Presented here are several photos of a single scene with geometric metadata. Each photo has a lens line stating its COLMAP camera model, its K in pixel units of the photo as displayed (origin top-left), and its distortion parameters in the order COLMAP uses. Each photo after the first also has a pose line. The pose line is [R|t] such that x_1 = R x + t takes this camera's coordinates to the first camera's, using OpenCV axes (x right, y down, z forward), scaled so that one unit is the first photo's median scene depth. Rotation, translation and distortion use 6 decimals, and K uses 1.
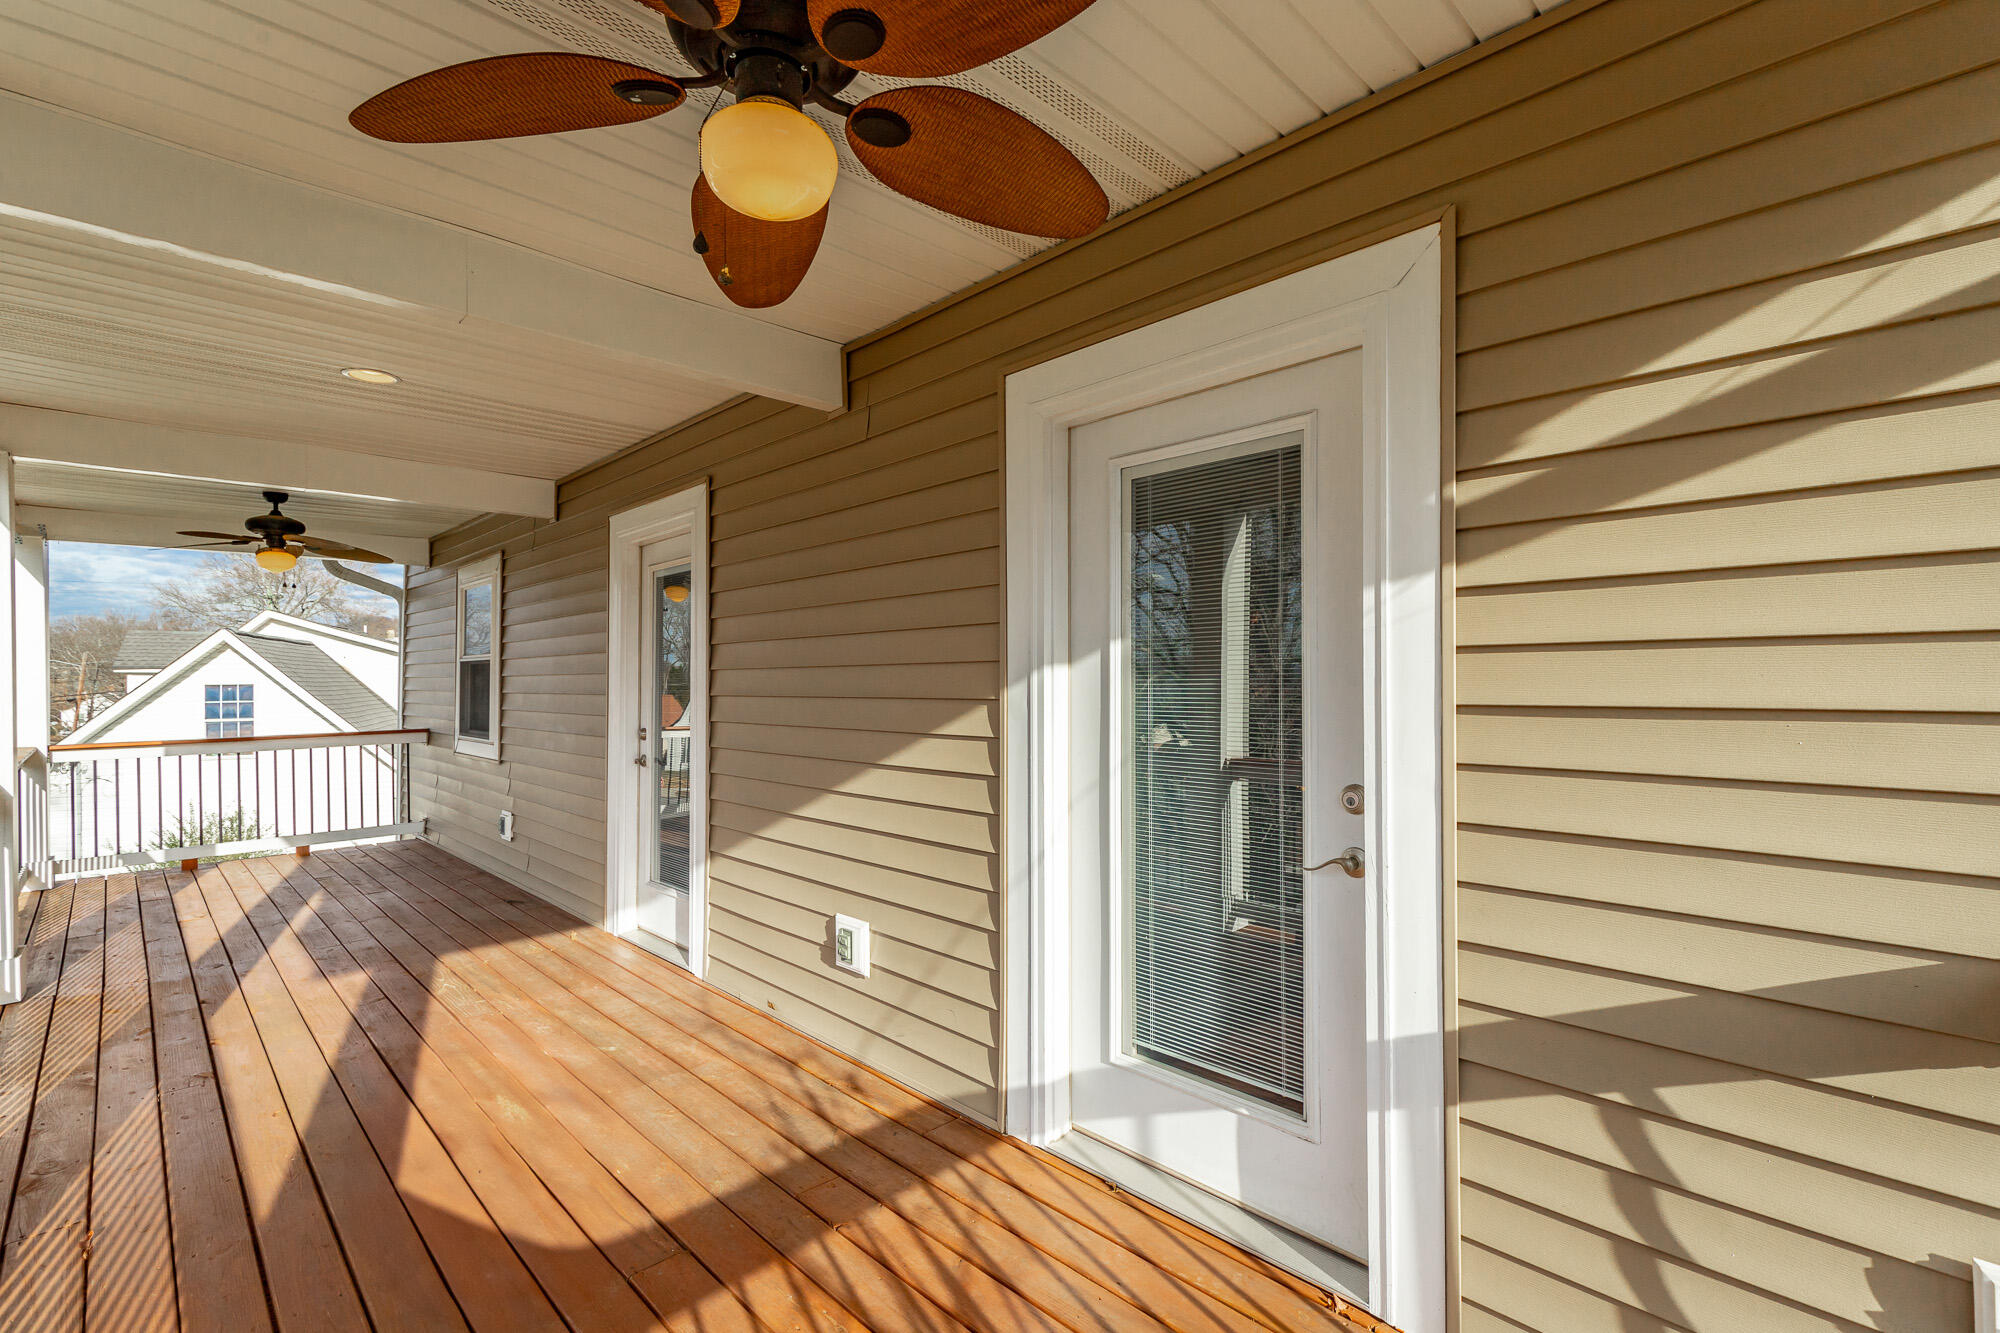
lens RADIAL K [[907.0, 0, 1040.5], [0, 907.0, 686.0], [0, 0, 1]] dist [0.005975, 0.000501]
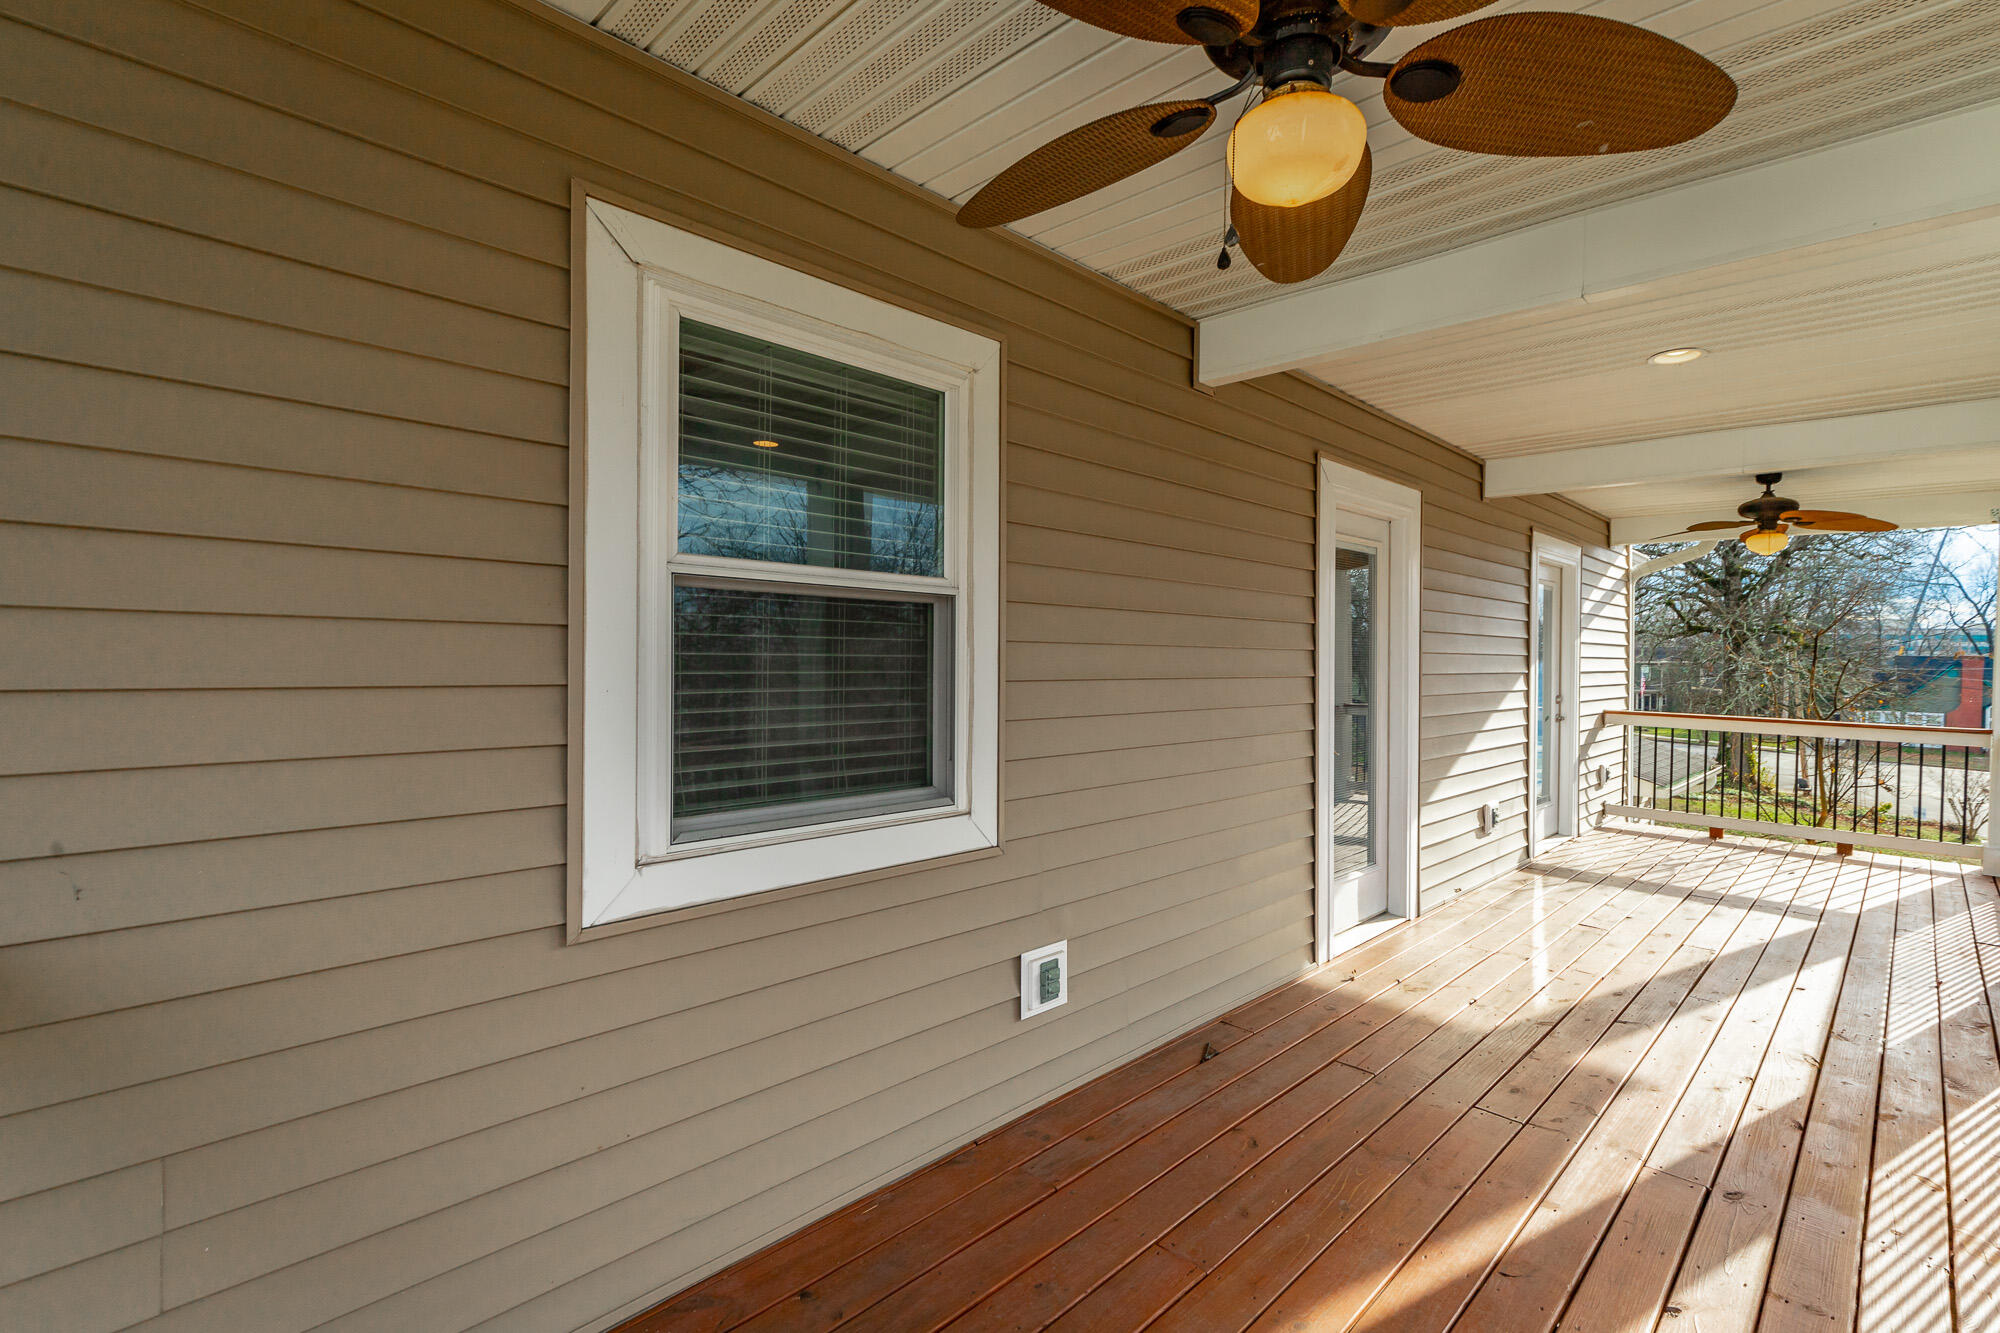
lens RADIAL K [[907.0, 0, 1003.1], [0, 907.0, 668.9], [0, 0, 1]] dist [0.005975, 0.000501]
pose [[0.005837, -0.002839, 0.999979, -1.680920], [-0.002009, 0.999994, 0.002851, 0.001821], [-0.999981, -0.002025, 0.005831, 1.668812]]
